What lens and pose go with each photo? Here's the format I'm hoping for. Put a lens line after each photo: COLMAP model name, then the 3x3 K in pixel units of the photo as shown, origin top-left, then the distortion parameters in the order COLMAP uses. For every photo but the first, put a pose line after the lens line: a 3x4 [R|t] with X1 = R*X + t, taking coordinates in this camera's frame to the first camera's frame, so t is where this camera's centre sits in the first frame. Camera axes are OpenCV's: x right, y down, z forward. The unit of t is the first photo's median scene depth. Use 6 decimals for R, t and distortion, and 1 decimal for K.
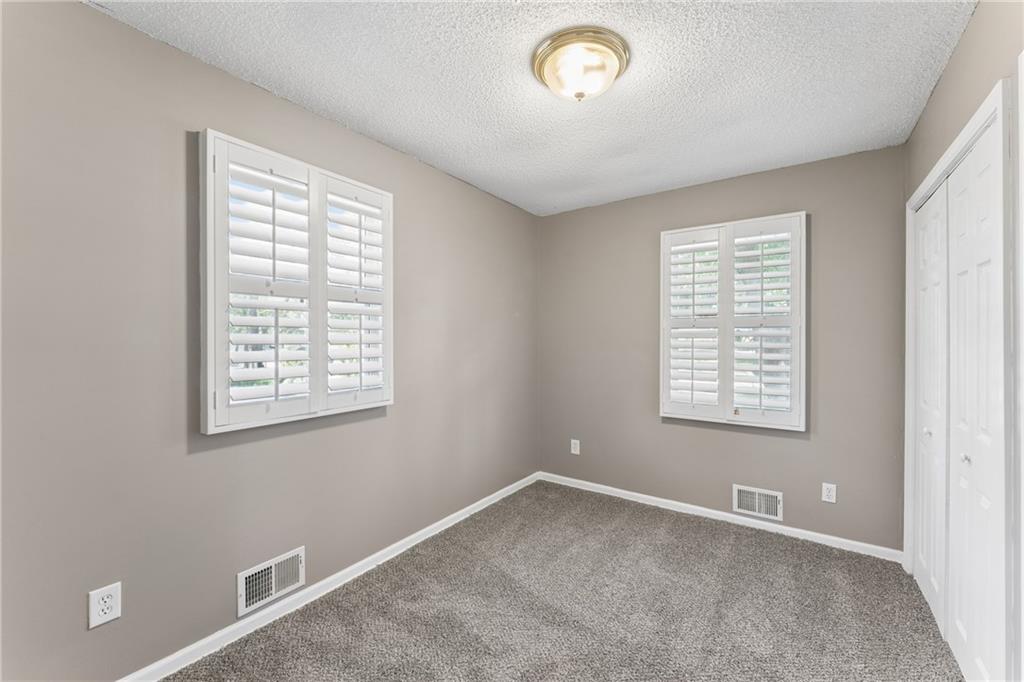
lens RADIAL K [[408.3, 0, 515.6], [0, 408.3, 330.2], [0, 0, 1]] dist [0.012387, 0.000213]
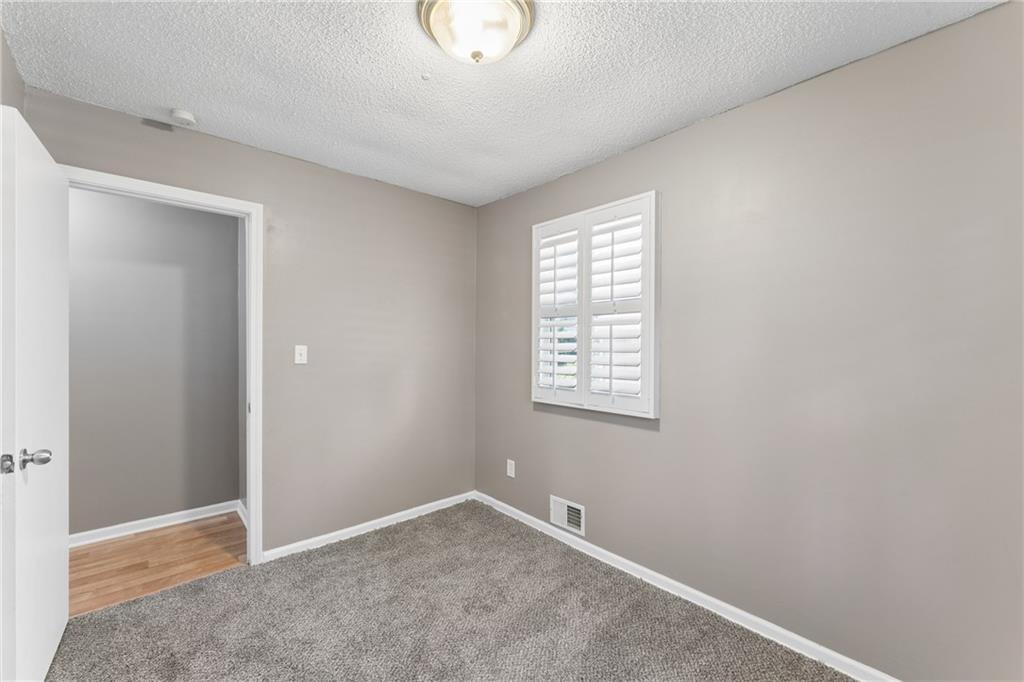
lens RADIAL K [[408.3, 0, 509.6], [0, 408.3, 346.0], [0, 0, 1]] dist [0.012387, 0.000213]
pose [[-0.220975, -0.008996, -0.975238, 0.745387], [0.010265, 0.999881, -0.011549, 0.028307], [0.975225, -0.012563, -0.220856, 0.989020]]
